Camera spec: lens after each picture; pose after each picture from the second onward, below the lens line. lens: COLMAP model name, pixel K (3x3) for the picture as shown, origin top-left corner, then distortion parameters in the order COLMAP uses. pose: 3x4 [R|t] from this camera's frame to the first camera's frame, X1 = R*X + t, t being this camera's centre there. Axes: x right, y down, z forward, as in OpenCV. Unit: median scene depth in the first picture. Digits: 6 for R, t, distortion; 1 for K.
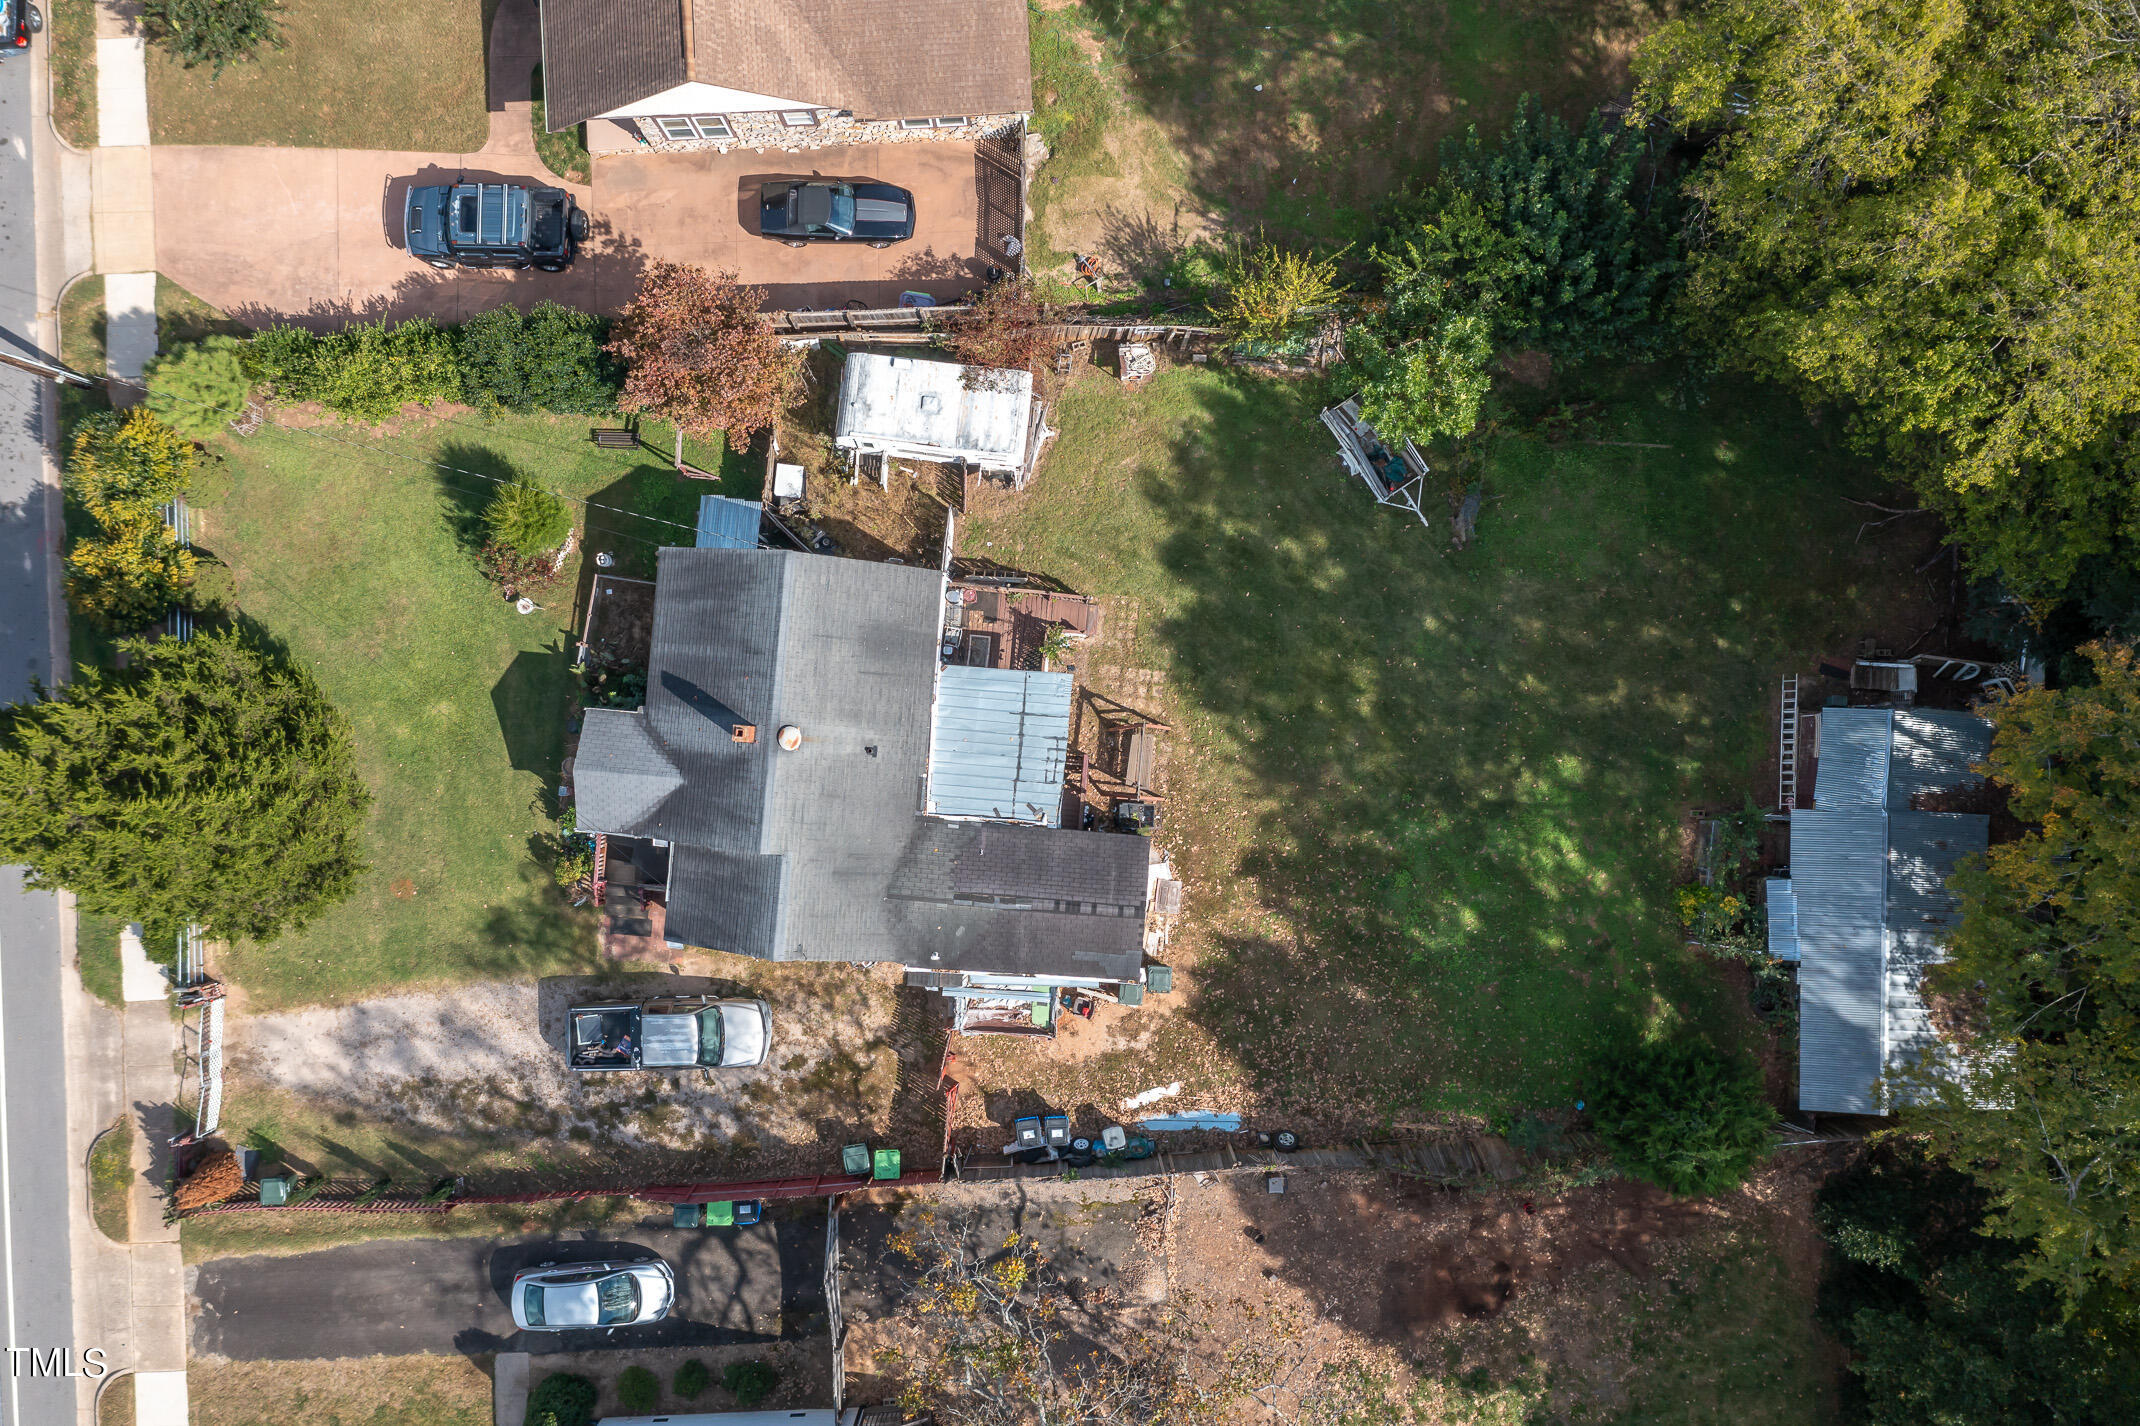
lens RADIAL K [[1681.6, 0, 1056.8], [0, 1681.6, 722.0], [0, 0, 1]] dist [-0.004142, 0.035468]
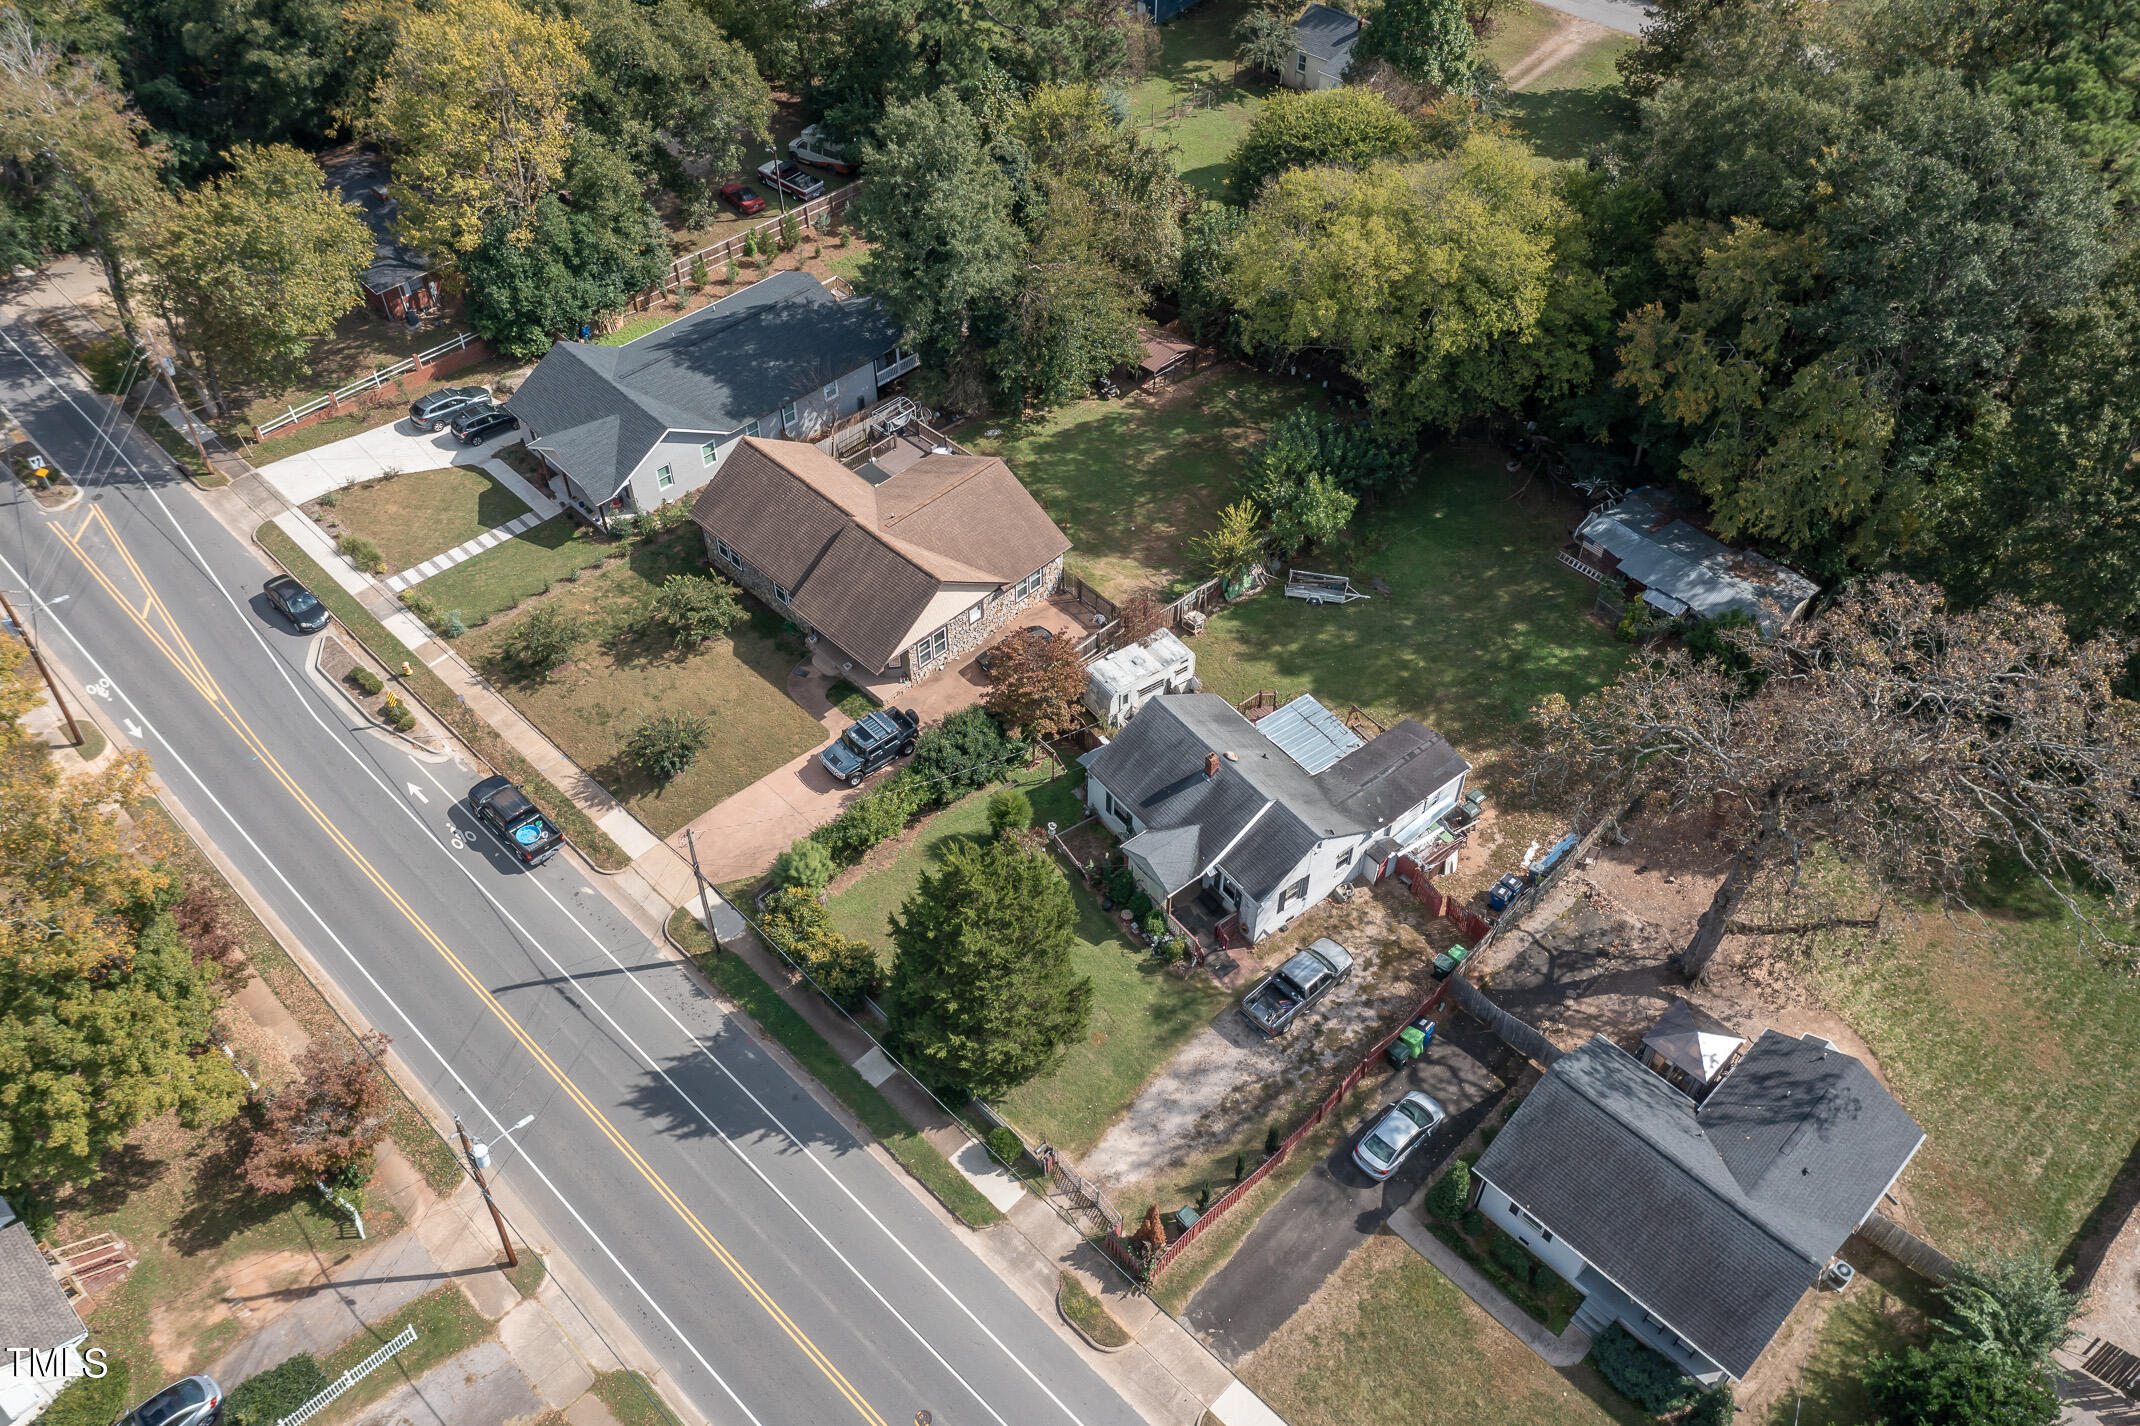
lens RADIAL K [[1681.6, 0, 1063.6], [0, 1681.6, 725.0], [0, 0, 1]] dist [-0.004142, 0.035468]
pose [[0.740201, -0.491911, 0.458396, -0.940364], [0.672346, 0.548968, -0.496574, 0.649439], [-0.007375, 0.675765, 0.737081, -0.250423]]
